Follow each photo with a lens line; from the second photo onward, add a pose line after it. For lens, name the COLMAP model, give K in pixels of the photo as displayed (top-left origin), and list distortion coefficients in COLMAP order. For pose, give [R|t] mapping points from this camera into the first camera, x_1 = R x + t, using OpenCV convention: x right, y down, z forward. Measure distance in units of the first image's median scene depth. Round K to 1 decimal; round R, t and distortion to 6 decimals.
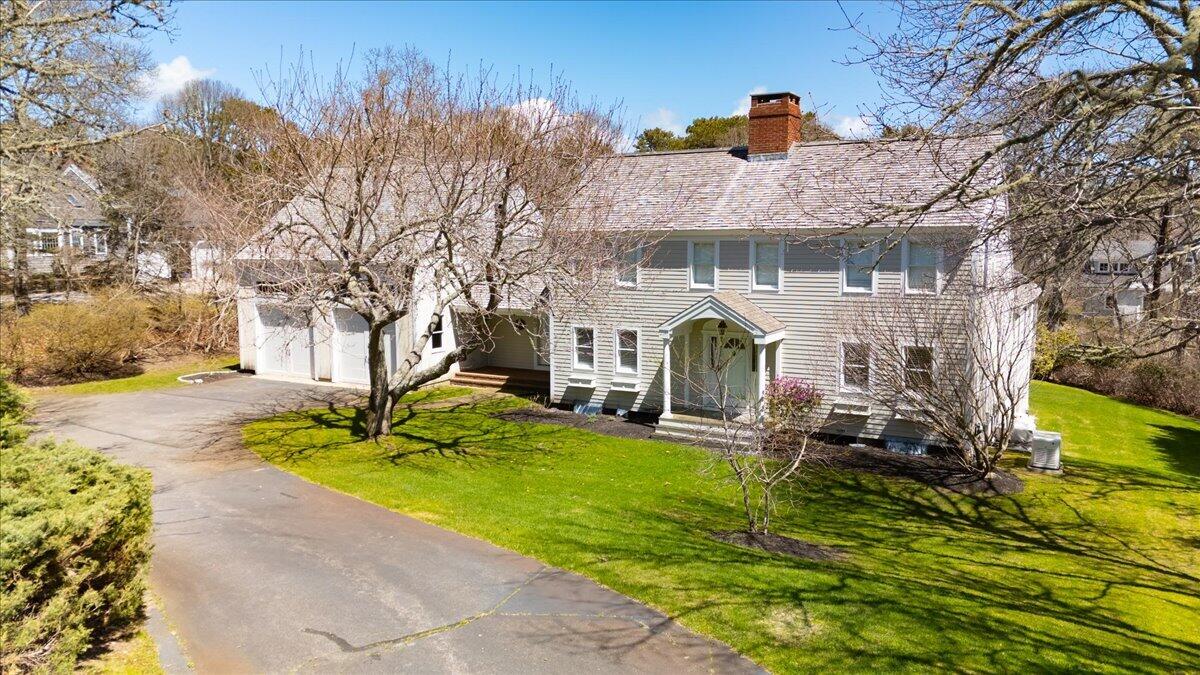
lens RADIAL K [[839.5, 0, 600.0], [0, 839.5, 337.5], [0, 0, 1]] dist [0.003796, 0.000053]
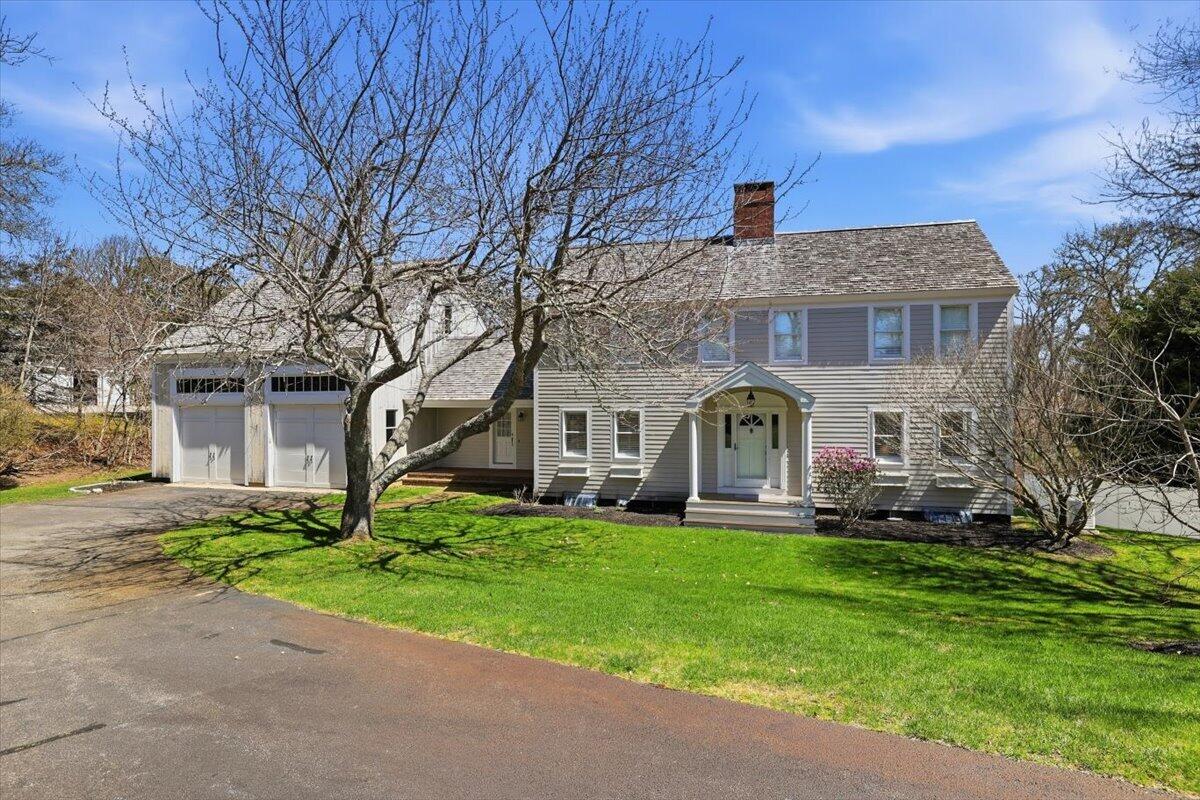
lens RADIAL K [[616.5, 0, 599.6], [0, 616.5, 399.3], [0, 0, 1]] dist [-0.084677, 0.045586]
pose [[0.968707, 0.000218, 0.248207, -0.164890], [0.028280, 0.993391, -0.111245, 0.051963], [-0.246591, 0.114783, 0.962298, 0.351464]]
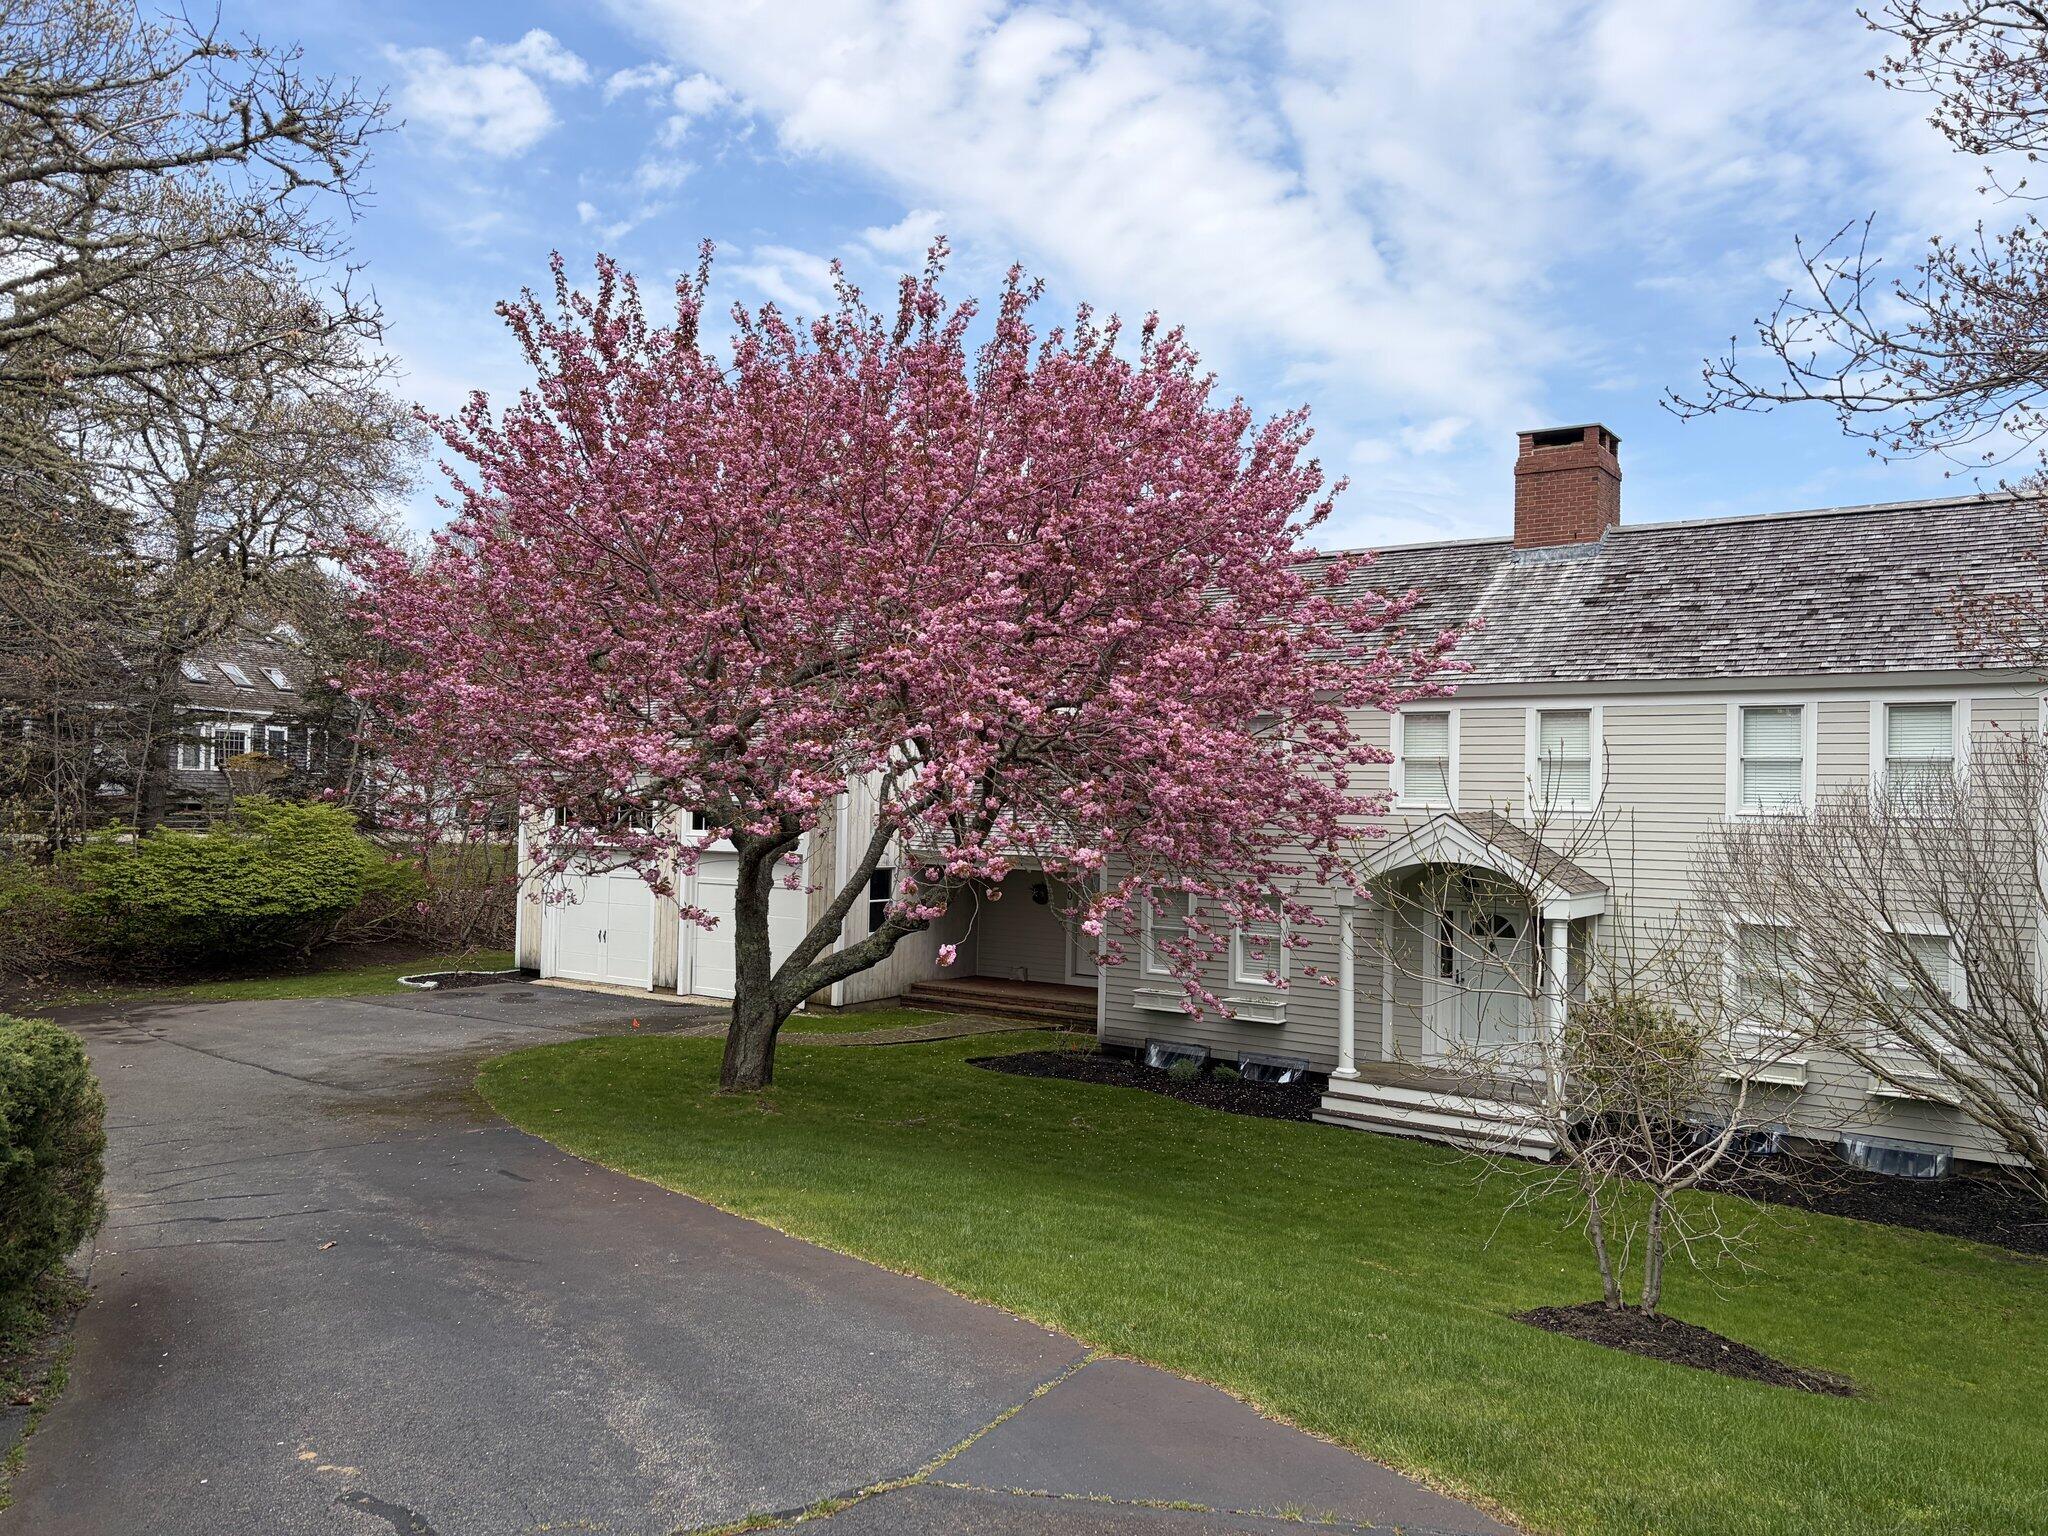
lens RADIAL K [[1487.1, 0, 1026.2], [0, 1487.1, 782.0], [0, 0, 1]] dist [0.008549, 0.003502]
pose [[0.993822, 0.021573, -0.108873, -0.010279], [-0.035595, 0.991064, -0.128548, 0.041478], [0.105127, 0.131629, 0.985709, 0.125511]]
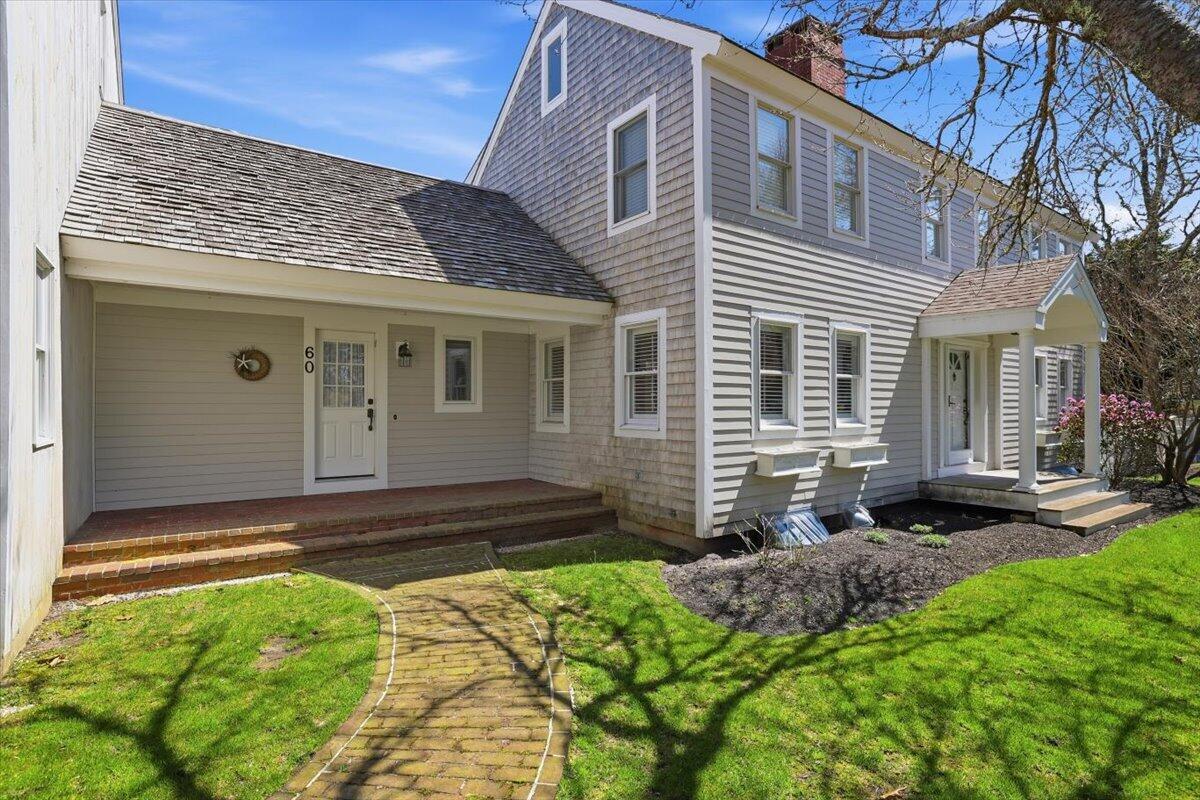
lens RADIAL K [[616.5, 0, 599.6], [0, 616.5, 399.3], [0, 0, 1]] dist [-0.084677, 0.045586]
pose [[0.410172, 0.008050, 0.911972, -0.323965], [0.102705, 0.993192, -0.054960, 0.030988], [-0.906207, 0.116207, 0.406553, 0.987755]]
